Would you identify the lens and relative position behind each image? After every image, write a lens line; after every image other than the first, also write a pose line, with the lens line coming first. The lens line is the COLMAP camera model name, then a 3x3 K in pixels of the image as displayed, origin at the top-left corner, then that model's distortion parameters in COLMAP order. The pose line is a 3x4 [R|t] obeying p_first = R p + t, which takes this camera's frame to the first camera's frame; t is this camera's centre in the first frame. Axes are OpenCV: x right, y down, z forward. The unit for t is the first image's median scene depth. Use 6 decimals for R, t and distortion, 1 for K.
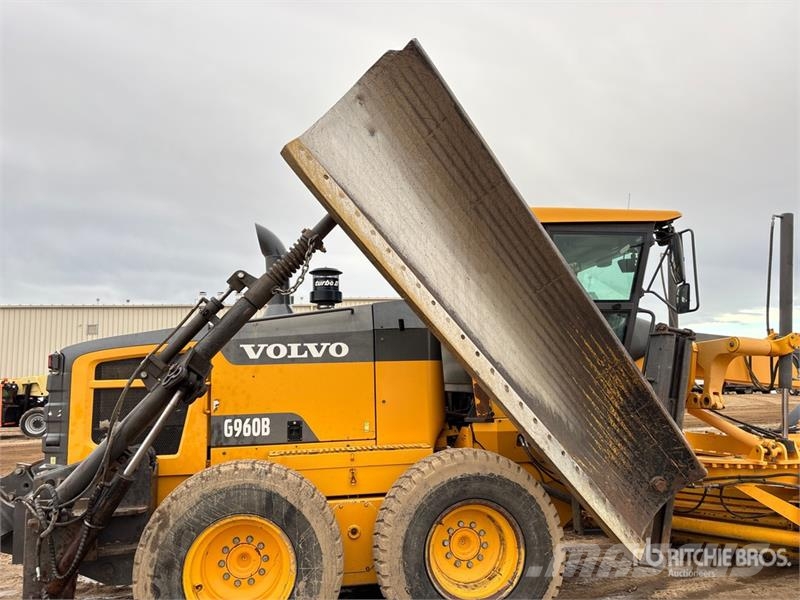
lens RADIAL K [[606.0, 0, 387.1], [0, 606.0, 304.6], [0, 0, 1]] dist [0.026103, -0.001216]
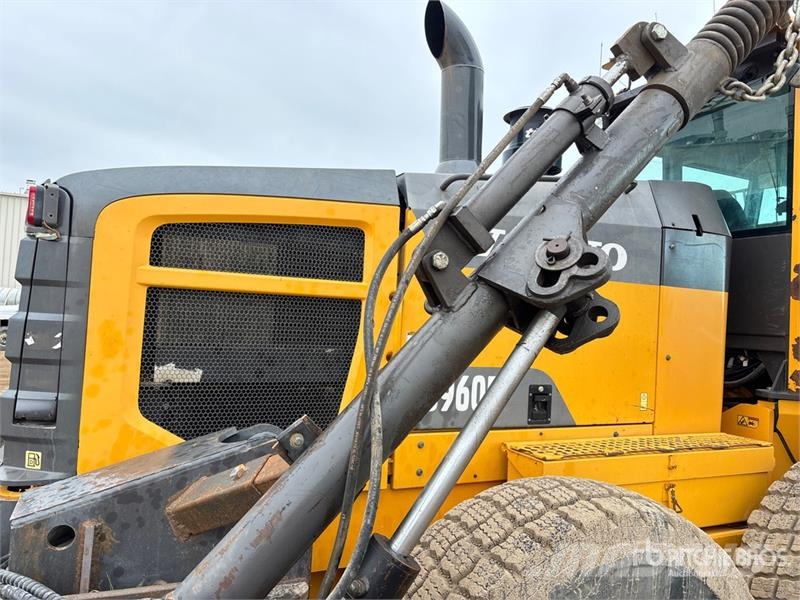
lens RADIAL K [[620.1, 0, 400.0], [0, 620.1, 300.0], [0, 0, 1]] dist [0.056978, -0.001390]
pose [[0.957556, 0.086073, 0.275095, -0.423029], [-0.114370, 0.989488, 0.088505, 0.088328], [-0.264585, -0.116211, 0.957335, 0.540713]]
